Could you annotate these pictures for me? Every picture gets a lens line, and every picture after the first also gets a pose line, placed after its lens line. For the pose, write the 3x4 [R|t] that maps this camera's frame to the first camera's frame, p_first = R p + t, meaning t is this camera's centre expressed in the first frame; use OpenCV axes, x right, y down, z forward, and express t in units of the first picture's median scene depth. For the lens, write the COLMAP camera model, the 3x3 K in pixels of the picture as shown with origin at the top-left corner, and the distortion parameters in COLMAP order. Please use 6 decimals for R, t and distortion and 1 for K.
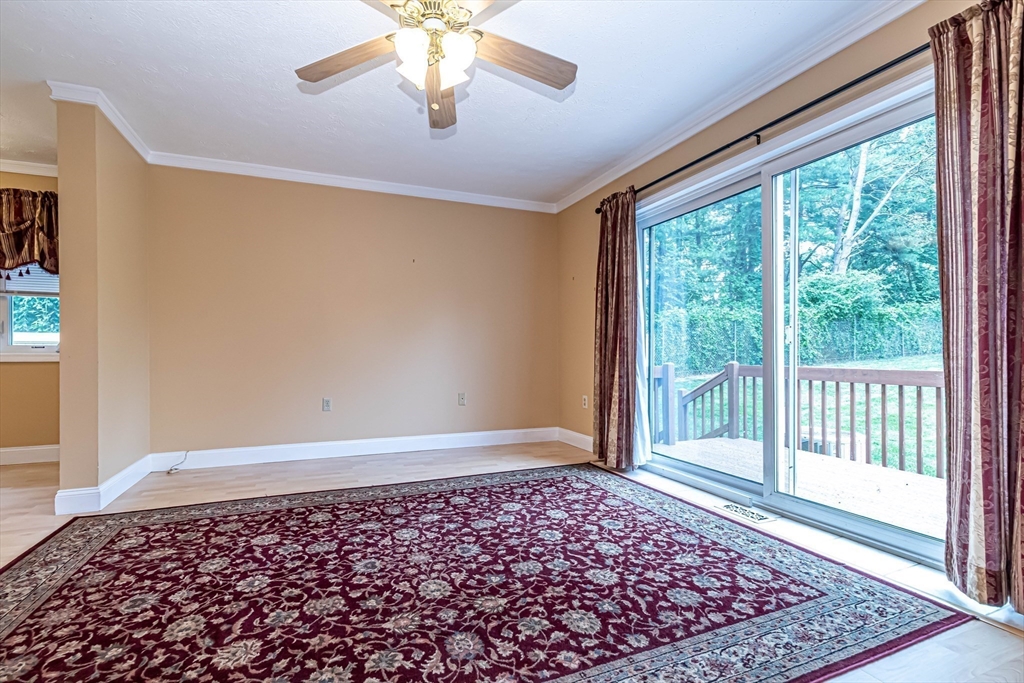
lens RADIAL K [[447.9, 0, 505.2], [0, 447.9, 341.2], [0, 0, 1]] dist [0.001844, 0.000297]
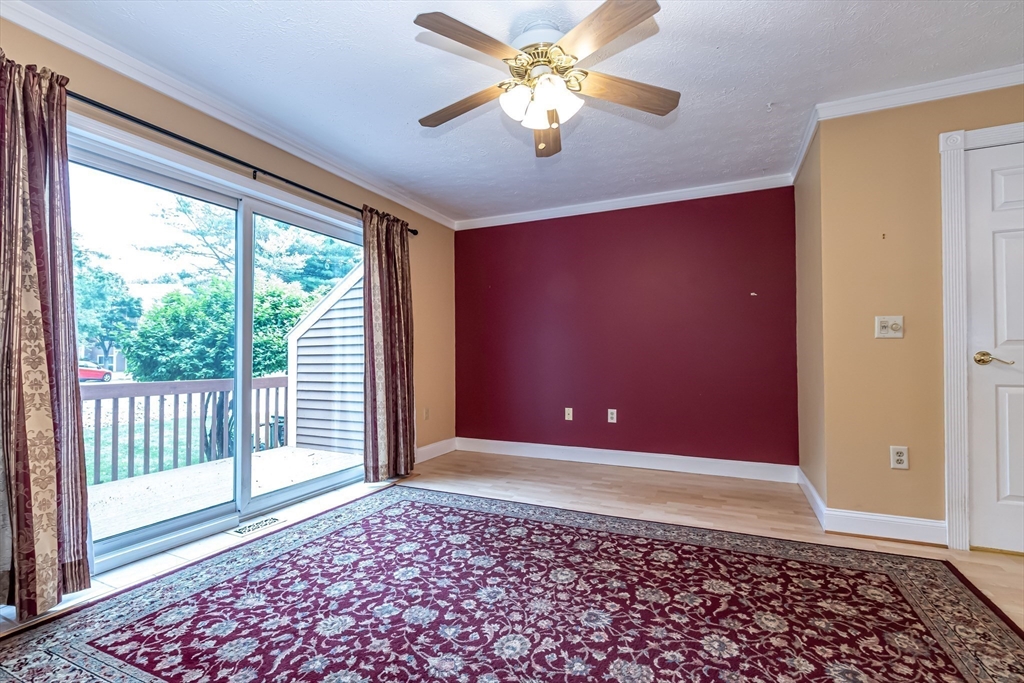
lens RADIAL K [[447.9, 0, 505.2], [0, 447.9, 341.2], [0, 0, 1]] dist [0.001844, 0.000297]
pose [[-0.658203, 0.029003, 0.752282, -0.902697], [-0.016961, 0.998433, -0.053333, 0.001121], [-0.752650, -0.047864, -0.656679, 1.800812]]
